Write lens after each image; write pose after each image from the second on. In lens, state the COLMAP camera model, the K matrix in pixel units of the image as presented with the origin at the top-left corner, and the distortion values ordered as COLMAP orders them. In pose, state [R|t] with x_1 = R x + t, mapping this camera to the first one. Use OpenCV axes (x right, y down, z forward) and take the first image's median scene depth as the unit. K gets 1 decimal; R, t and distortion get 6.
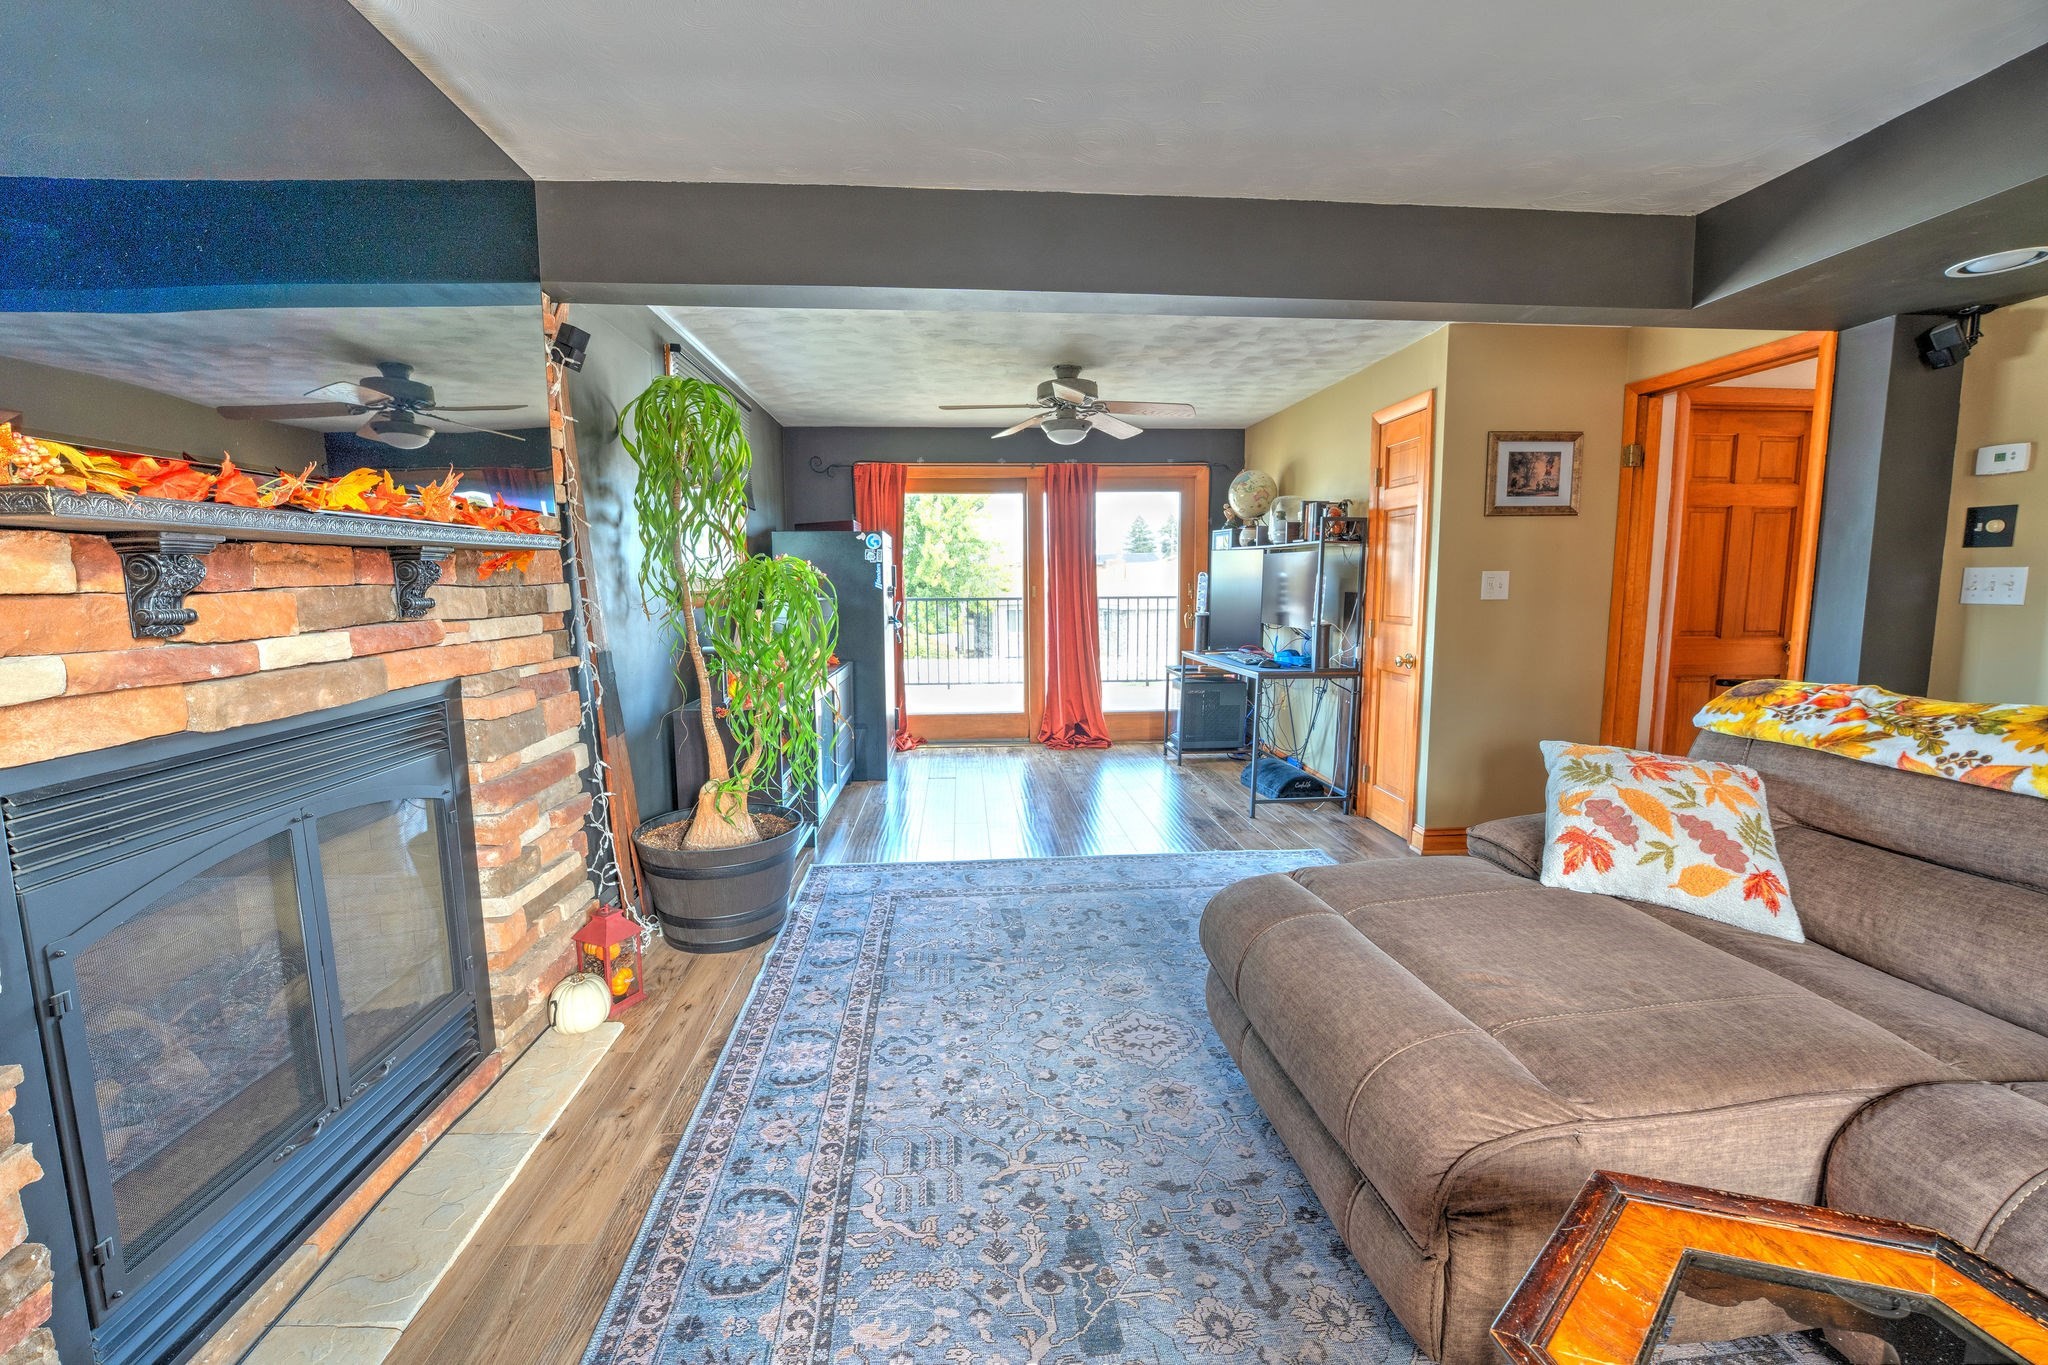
lens RADIAL K [[826.1, 0, 1014.1], [0, 826.1, 681.0], [0, 0, 1]] dist [-0.032527, 0.005181]
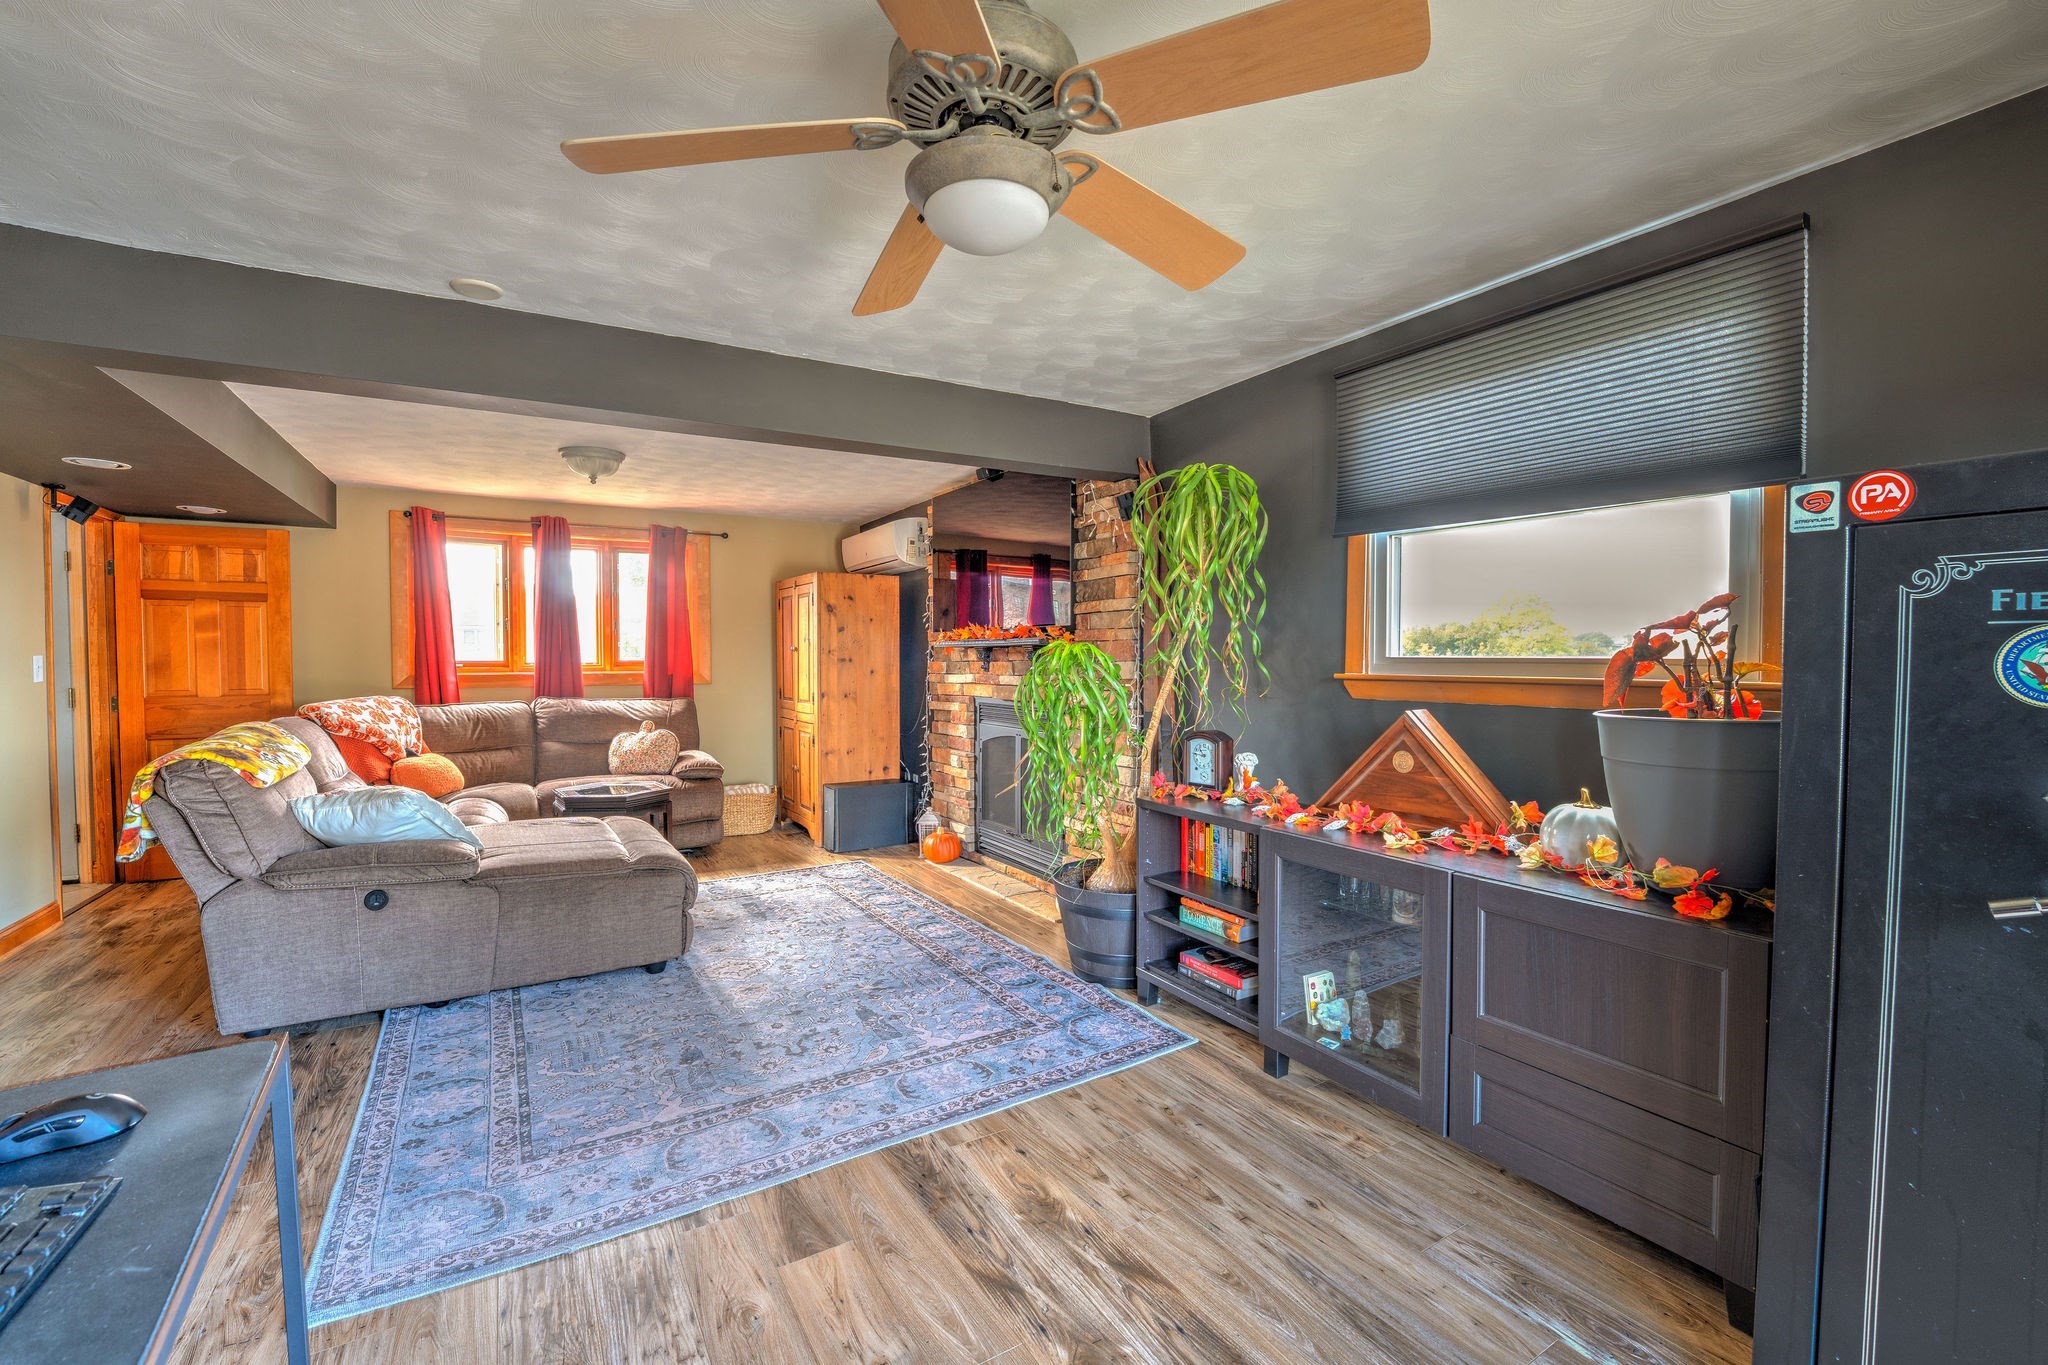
lens RADIAL K [[838.6, 0, 1016.2], [0, 838.6, 681.3], [0, 0, 1]] dist [-0.025104, 0.000163]
pose [[-0.889286, 0.021968, -0.456824, 0.414752], [-0.048400, 0.988717, 0.141763, -0.346035], [0.454783, 0.148178, -0.878189, 2.687513]]
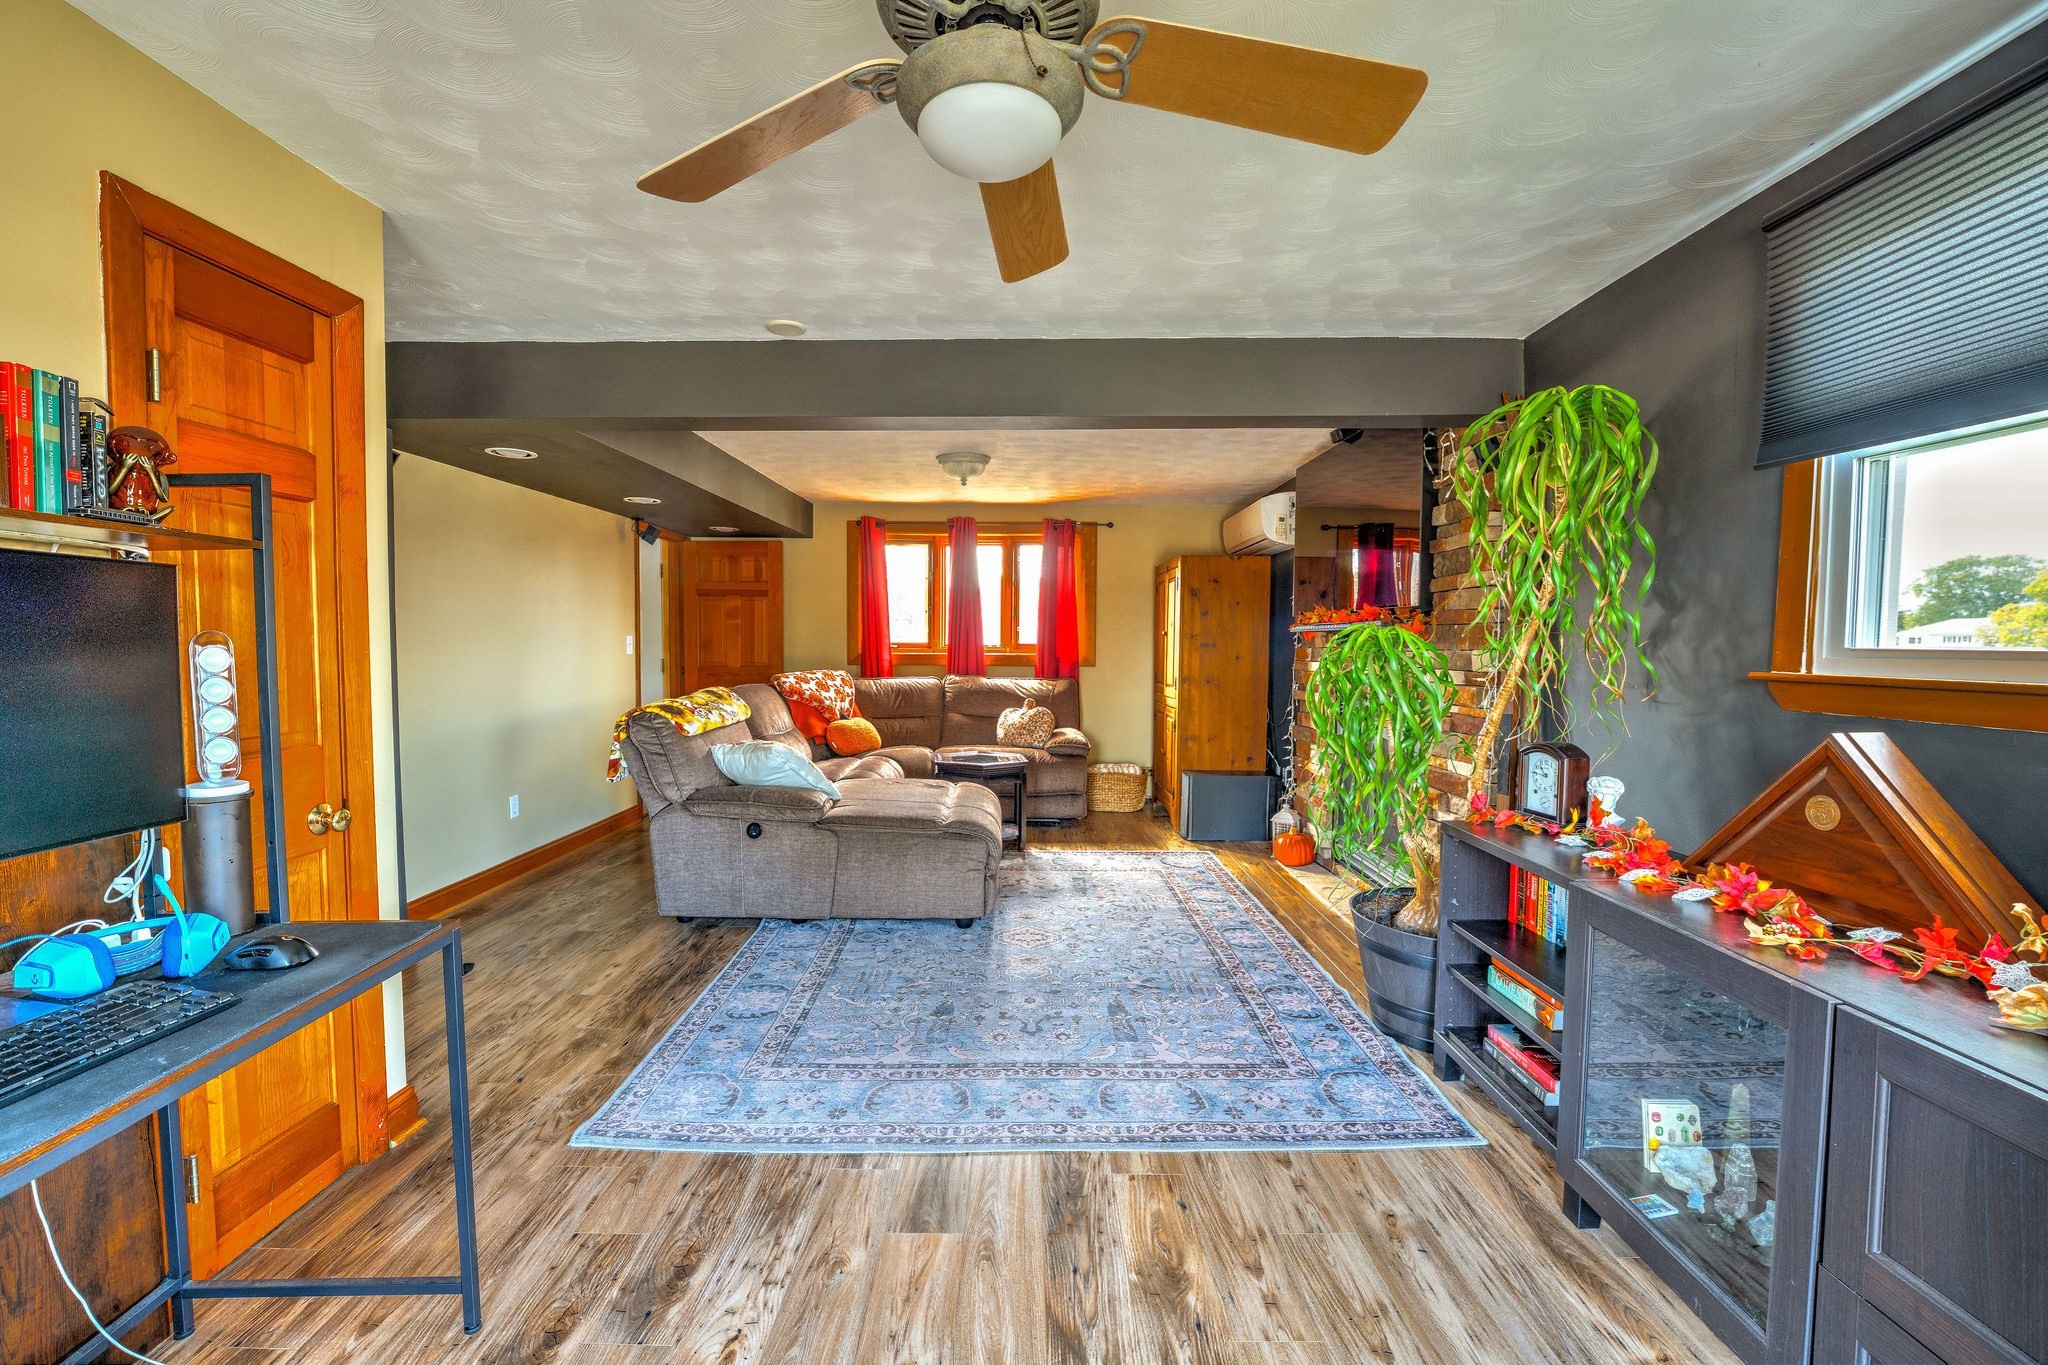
lens RADIAL K [[824.5, 0, 1024.0], [0, 824.5, 682.5], [0, 0, 1]] dist [-0.024261, -0.000093]
pose [[-0.997546, -0.002561, 0.069961, 0.064022], [0.009561, 0.984985, 0.172378, -0.339654], [-0.069352, 0.172624, -0.982543, 2.658182]]
